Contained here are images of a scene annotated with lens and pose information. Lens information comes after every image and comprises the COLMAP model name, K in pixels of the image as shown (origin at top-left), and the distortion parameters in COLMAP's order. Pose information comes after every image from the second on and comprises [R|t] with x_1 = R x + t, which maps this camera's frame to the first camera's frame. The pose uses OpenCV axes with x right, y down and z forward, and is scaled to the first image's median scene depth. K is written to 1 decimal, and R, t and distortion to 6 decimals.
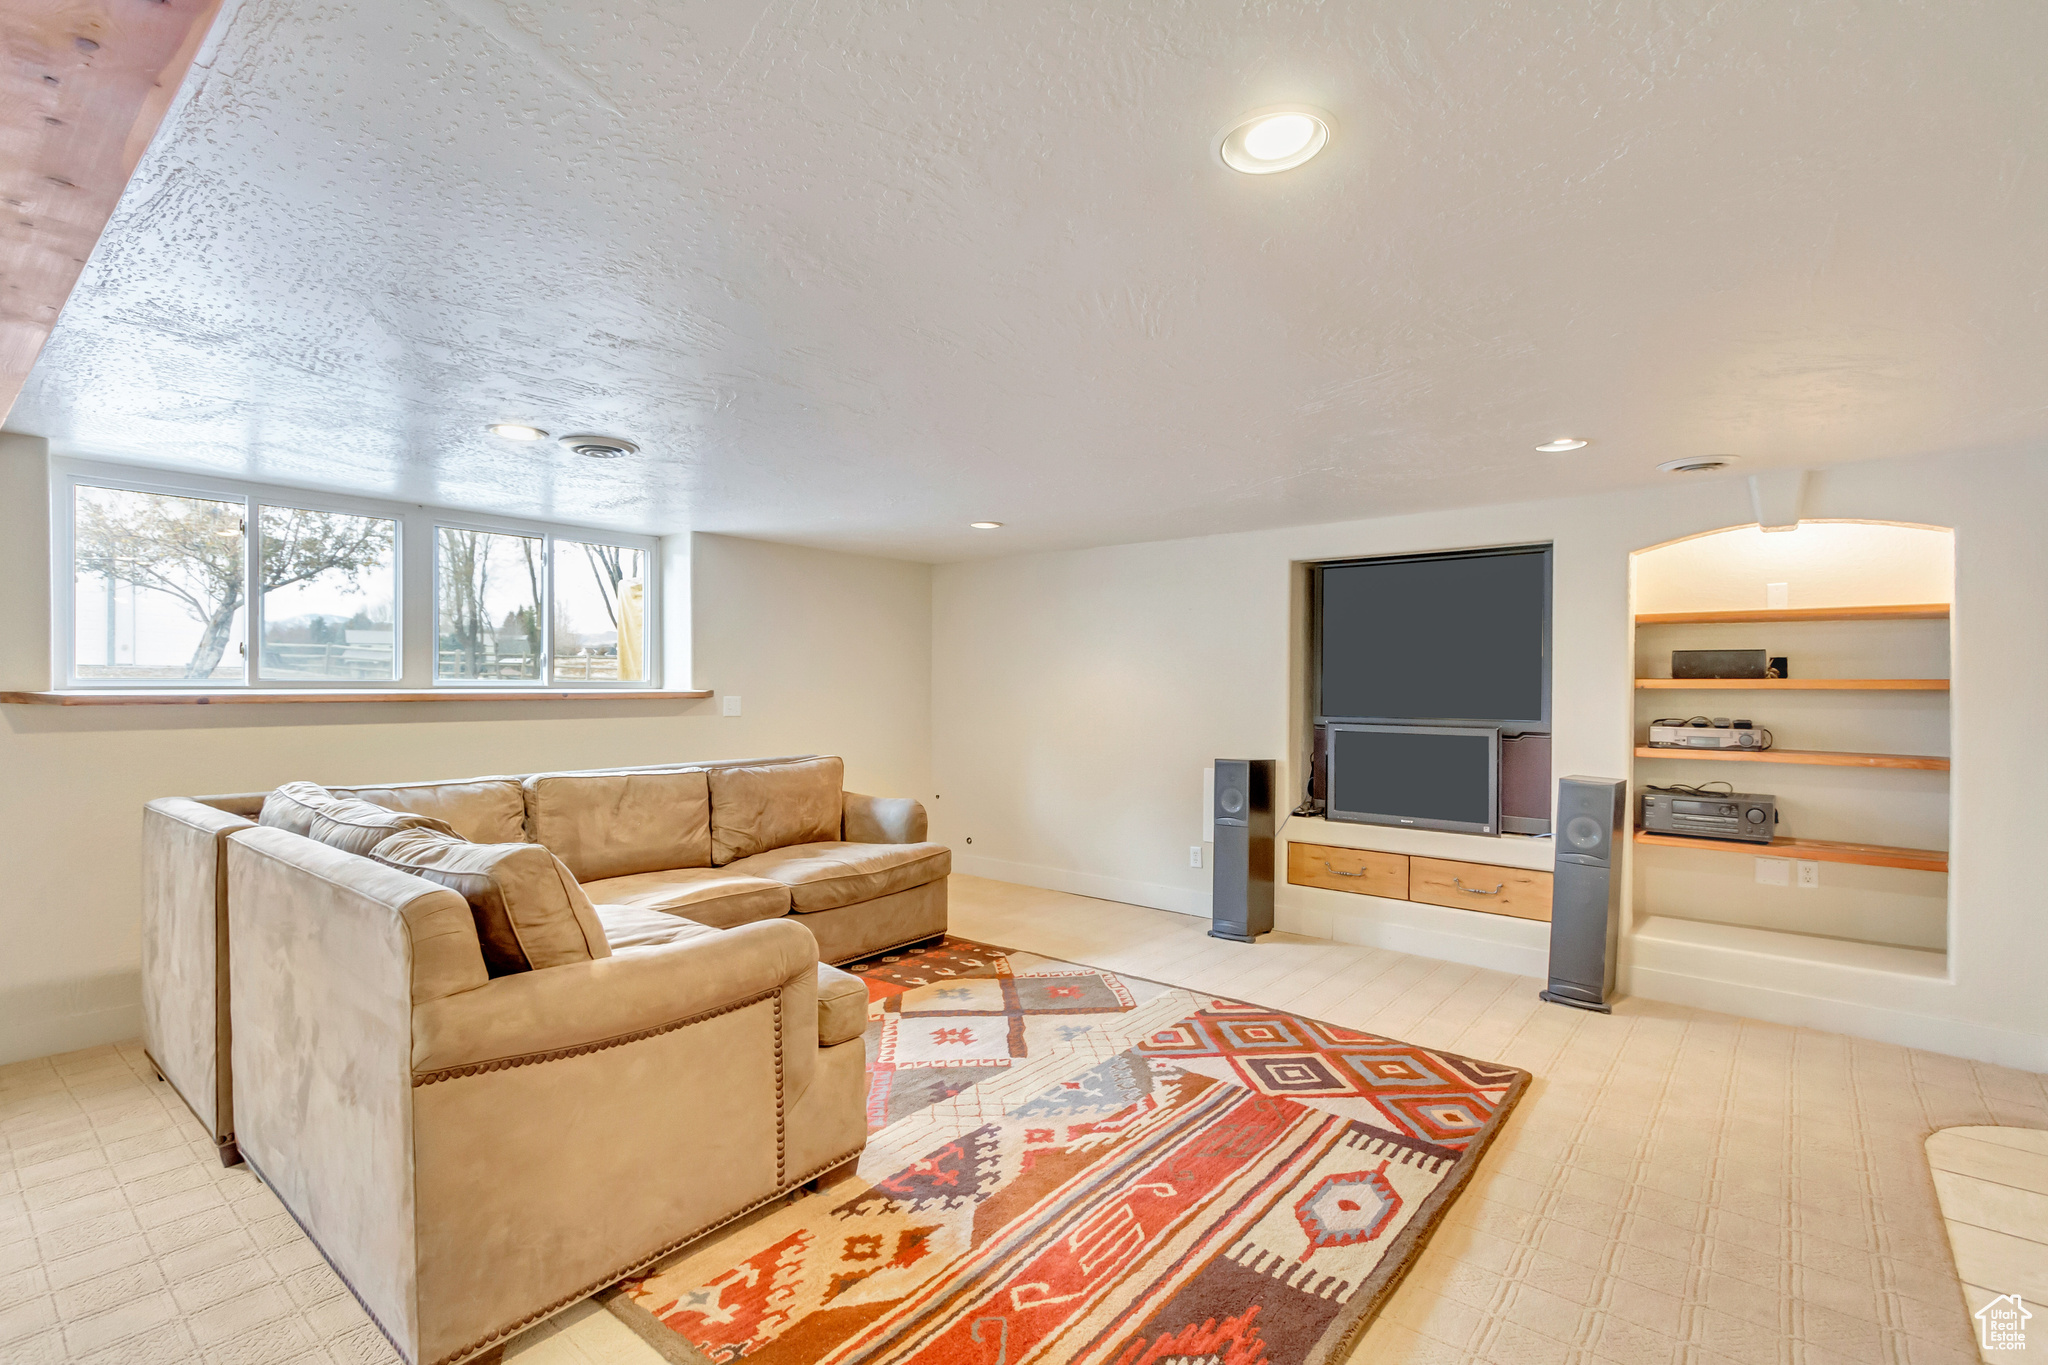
lens RADIAL K [[938.6, 0, 1011.2], [0, 938.6, 683.9], [0, 0, 1]] dist [0.002668, -0.000179]
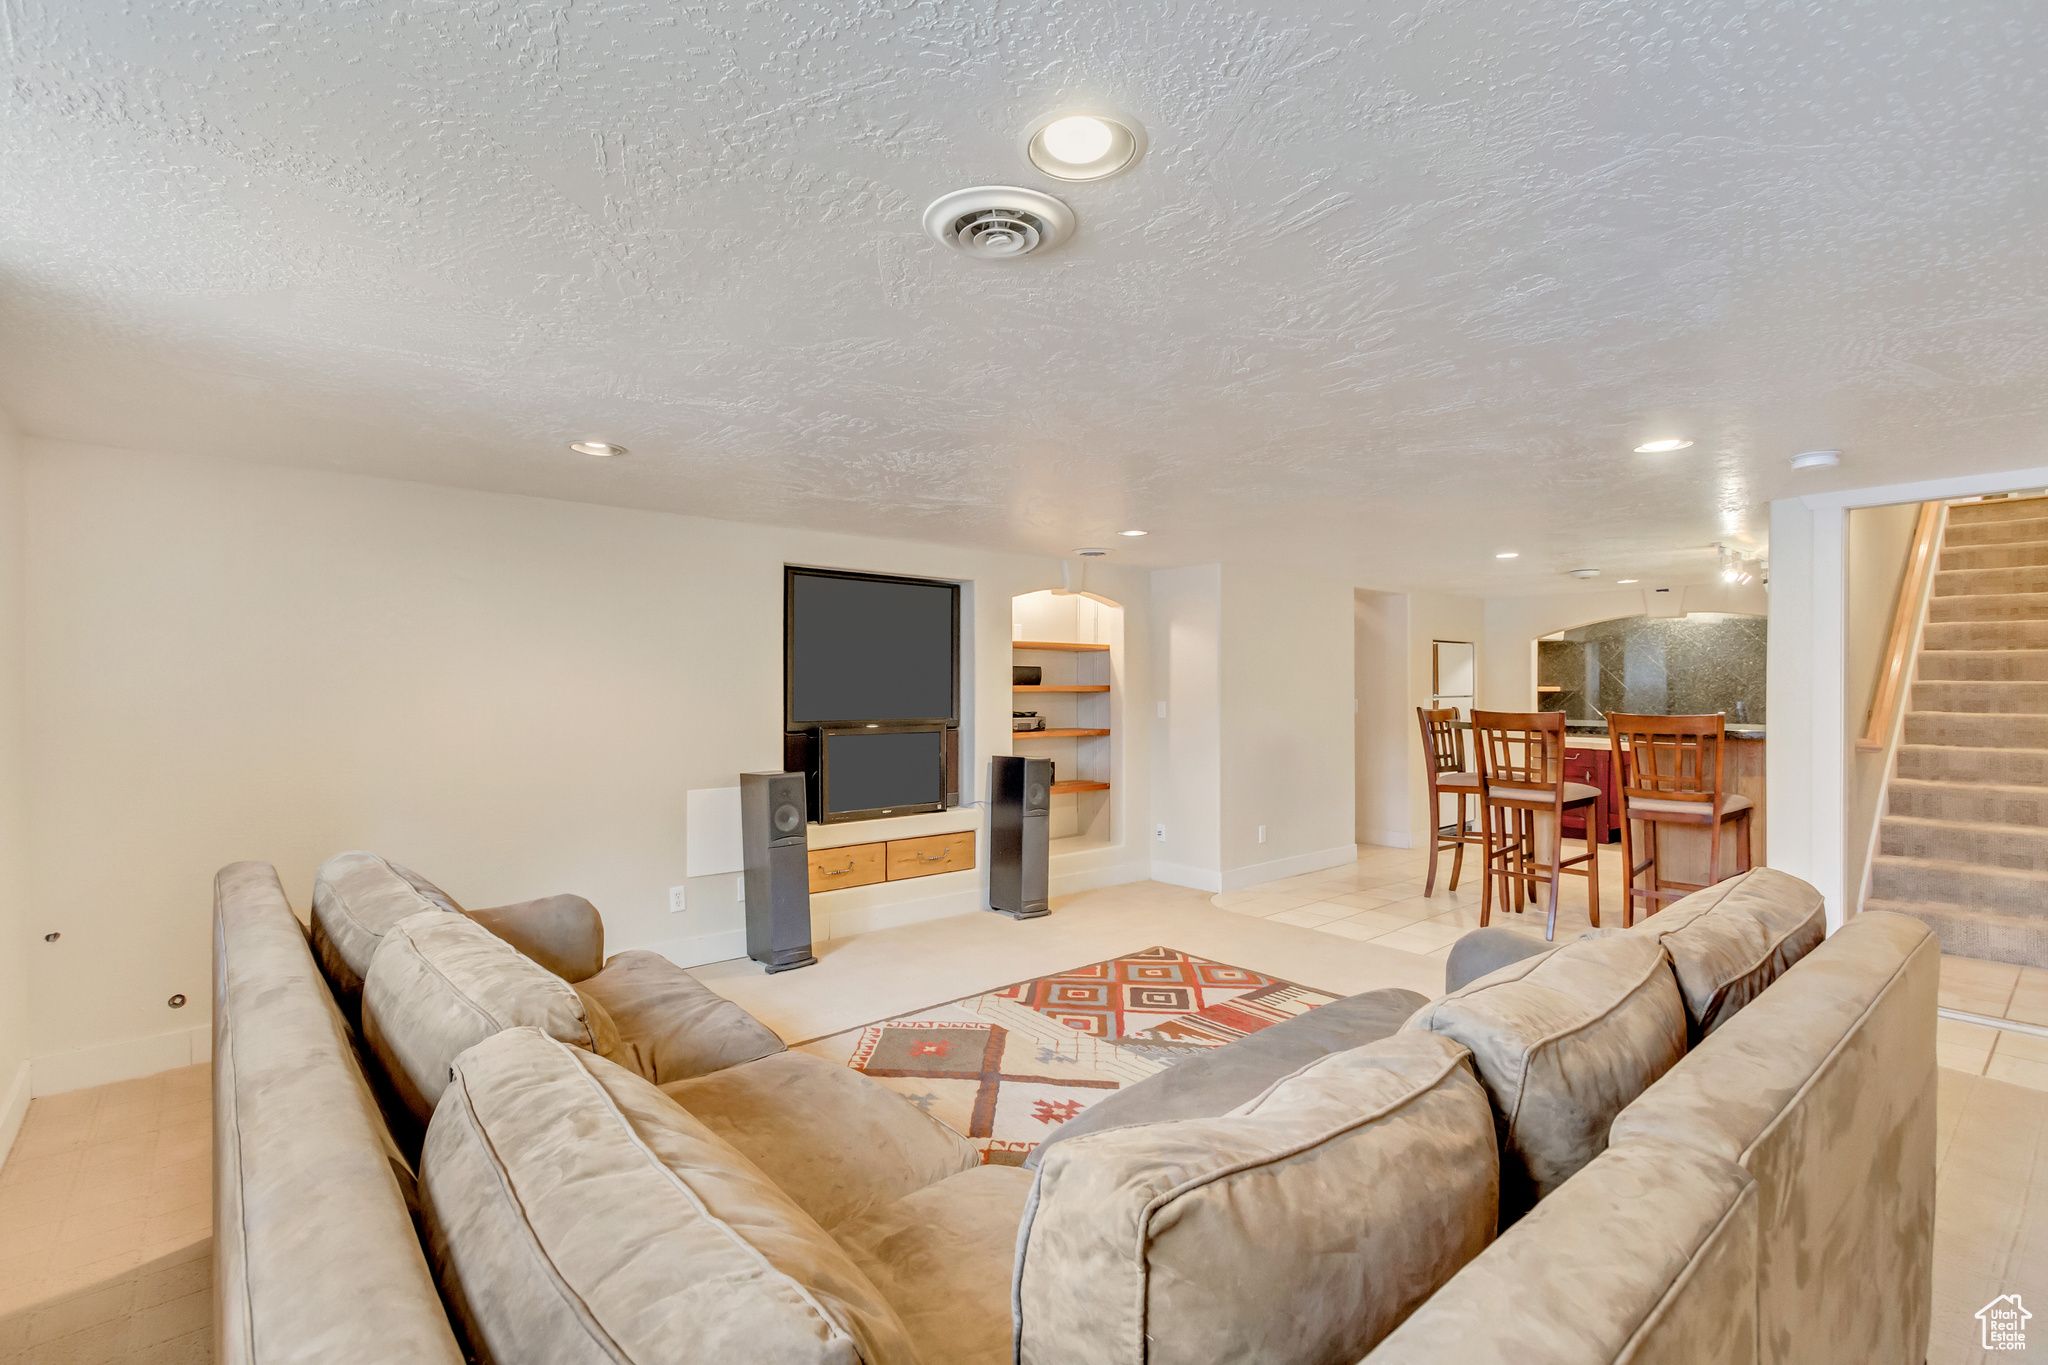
lens RADIAL K [[938.6, 0, 1011.2], [0, 938.6, 683.9], [0, 0, 1]] dist [0.002668, -0.000179]
pose [[0.167387, 0.000587, 0.985891, -0.879794], [-0.000276, 1.000000, -0.000548, -0.008953], [-0.985891, -0.000180, 0.167387, 0.877065]]
